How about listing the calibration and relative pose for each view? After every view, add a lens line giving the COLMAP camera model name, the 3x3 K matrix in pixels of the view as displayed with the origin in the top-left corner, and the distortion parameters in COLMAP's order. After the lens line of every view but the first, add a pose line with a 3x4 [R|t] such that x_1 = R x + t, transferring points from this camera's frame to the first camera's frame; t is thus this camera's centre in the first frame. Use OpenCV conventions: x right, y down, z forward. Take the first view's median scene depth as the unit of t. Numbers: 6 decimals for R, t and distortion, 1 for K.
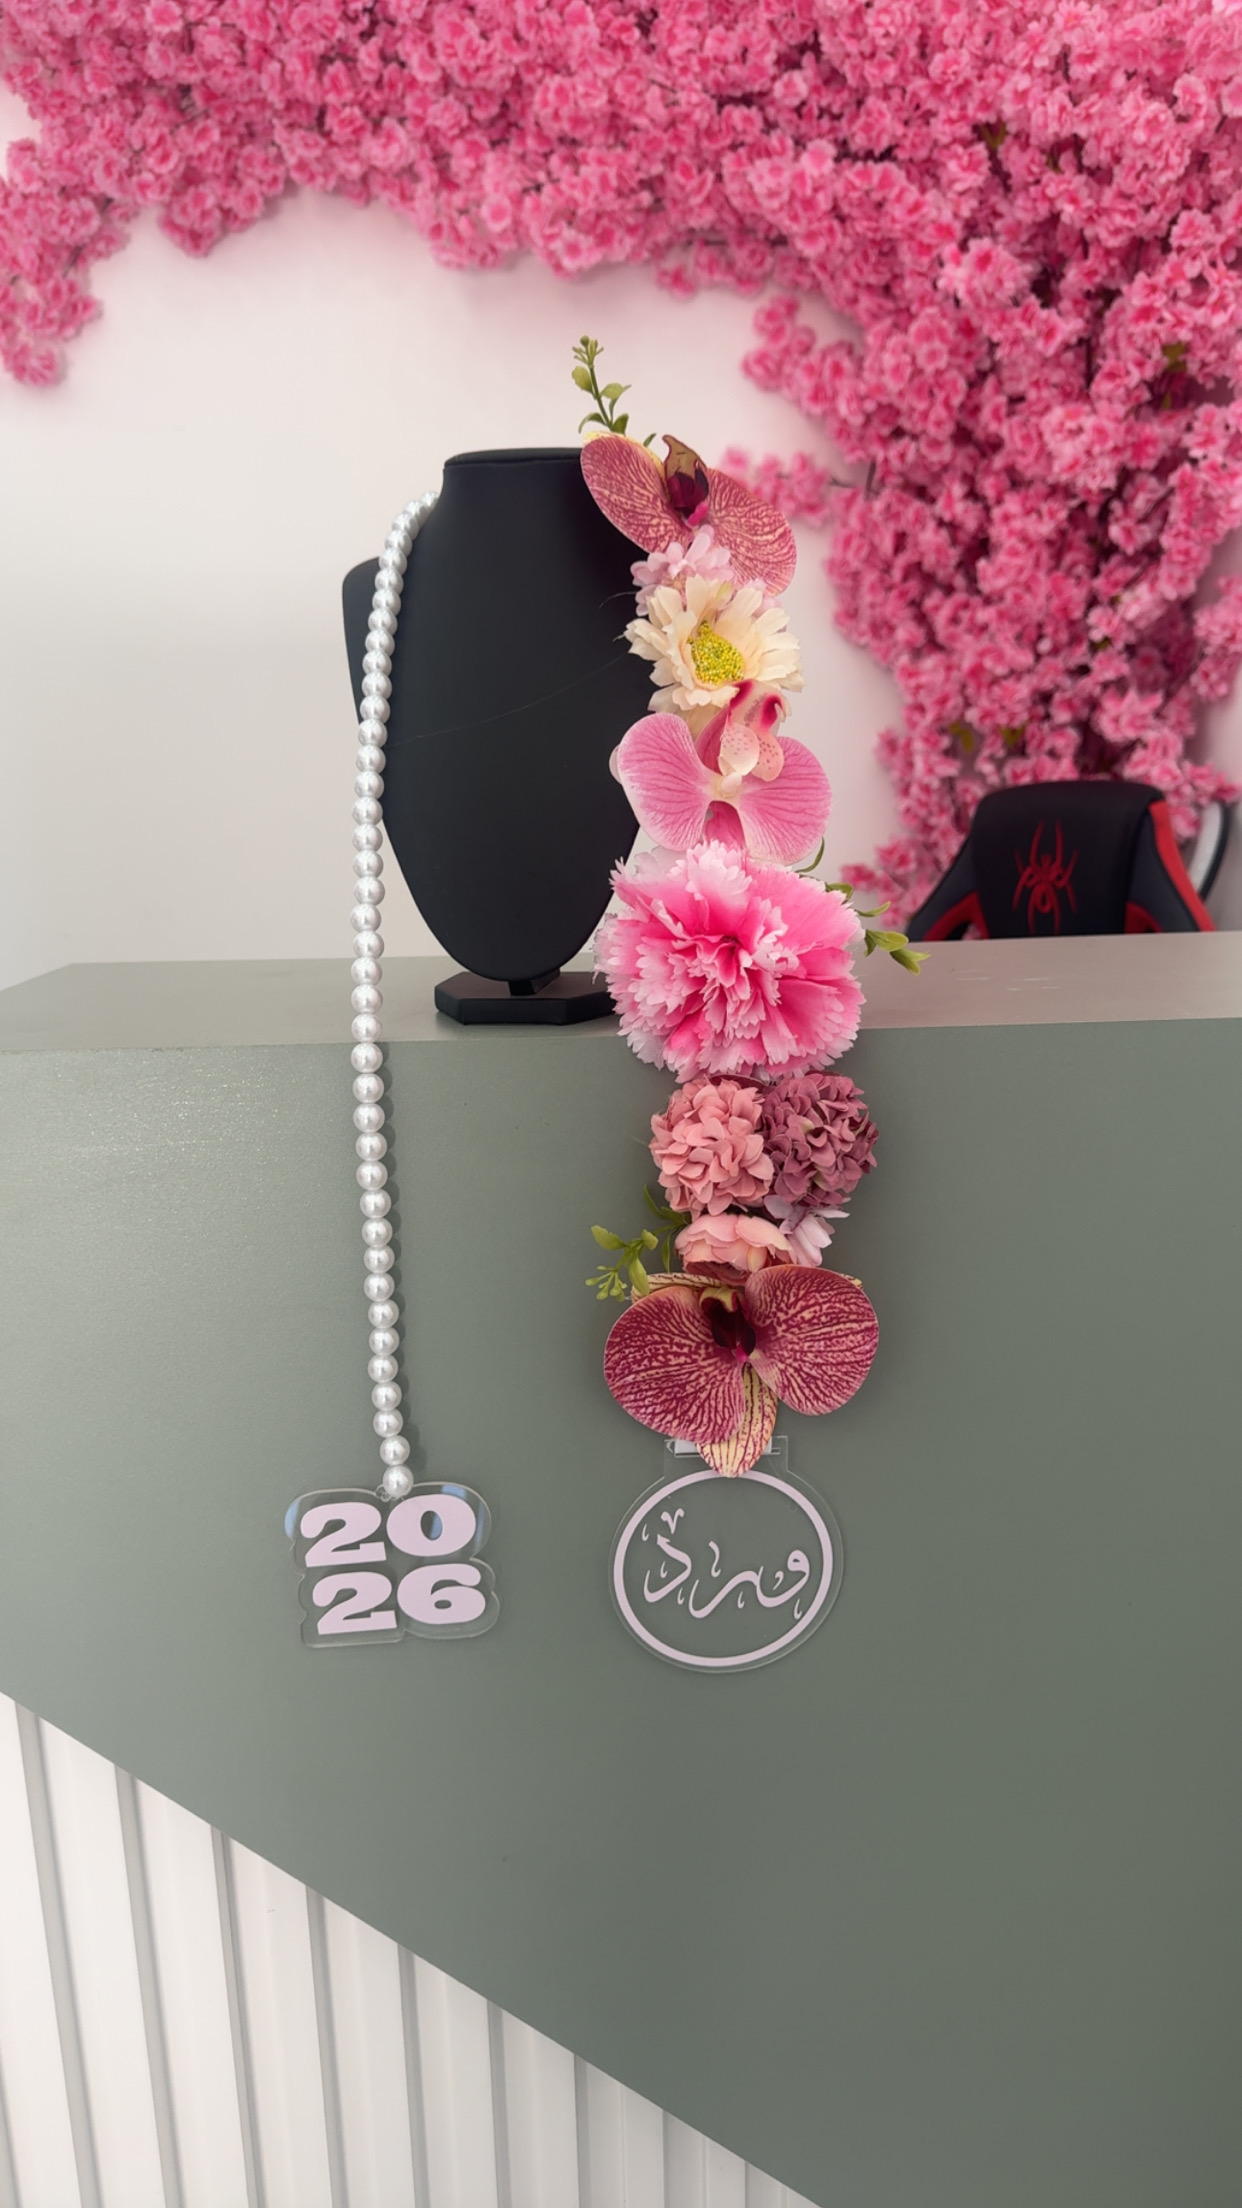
lens RADIAL K [[1542.9, 0, 648.4], [0, 1542.9, 1088.0], [0, 0, 1]] dist [-0.001624, 0.009628]
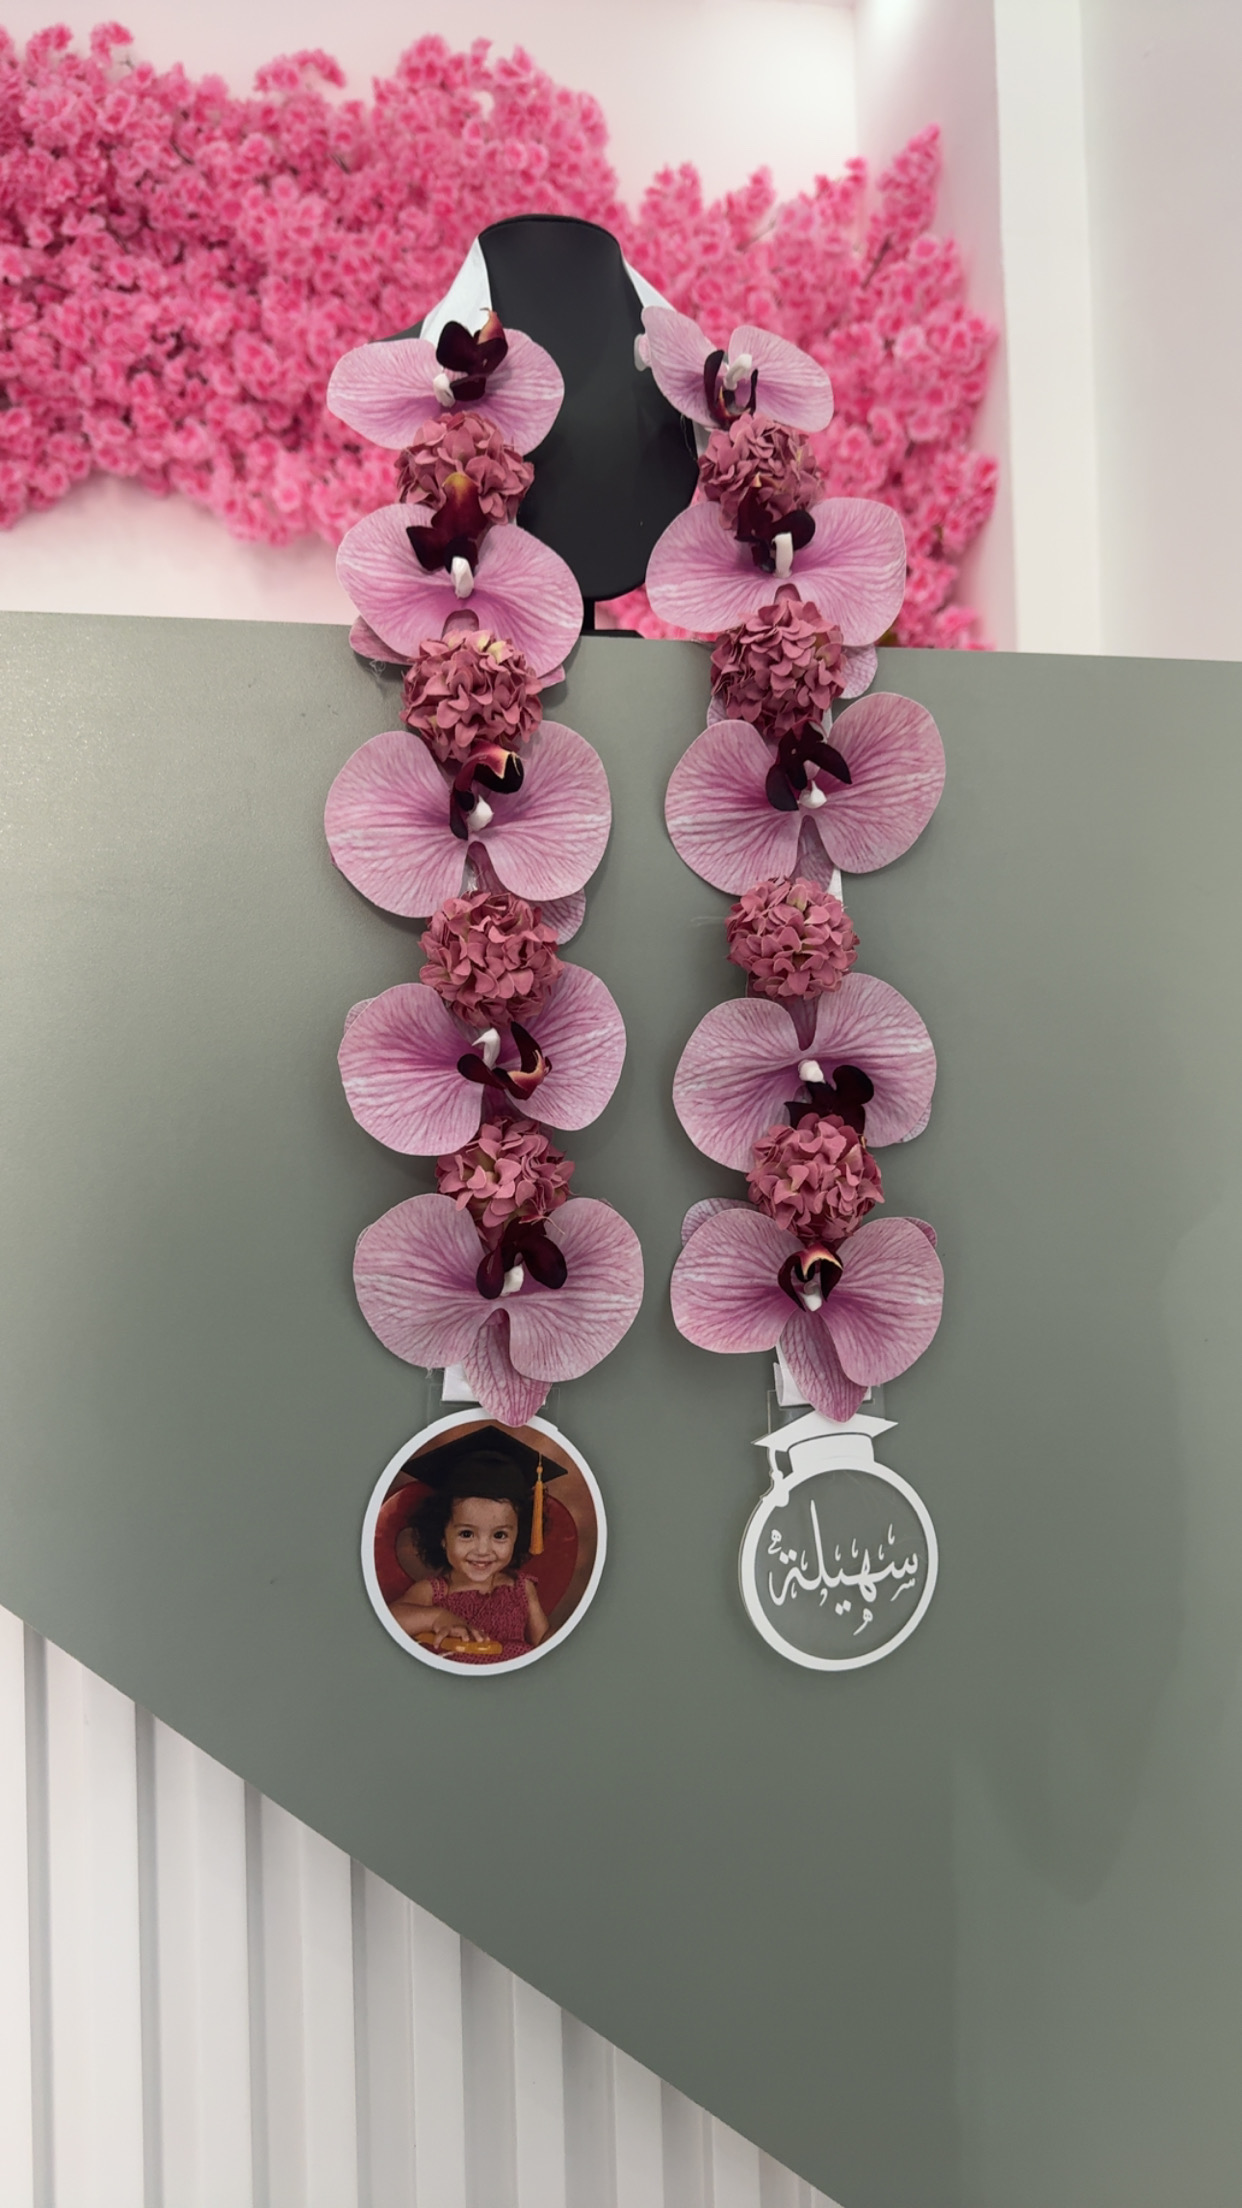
lens RADIAL K [[1542.9, 0, 640.9], [0, 1542.9, 1113.4], [0, 0, 1]] dist [-0.001624, 0.009628]
pose [[0.990382, -0.001405, 0.138355, -0.000249], [0.036288, 0.967584, -0.249929, 0.149880], [-0.133519, 0.252546, 0.958328, 0.012504]]
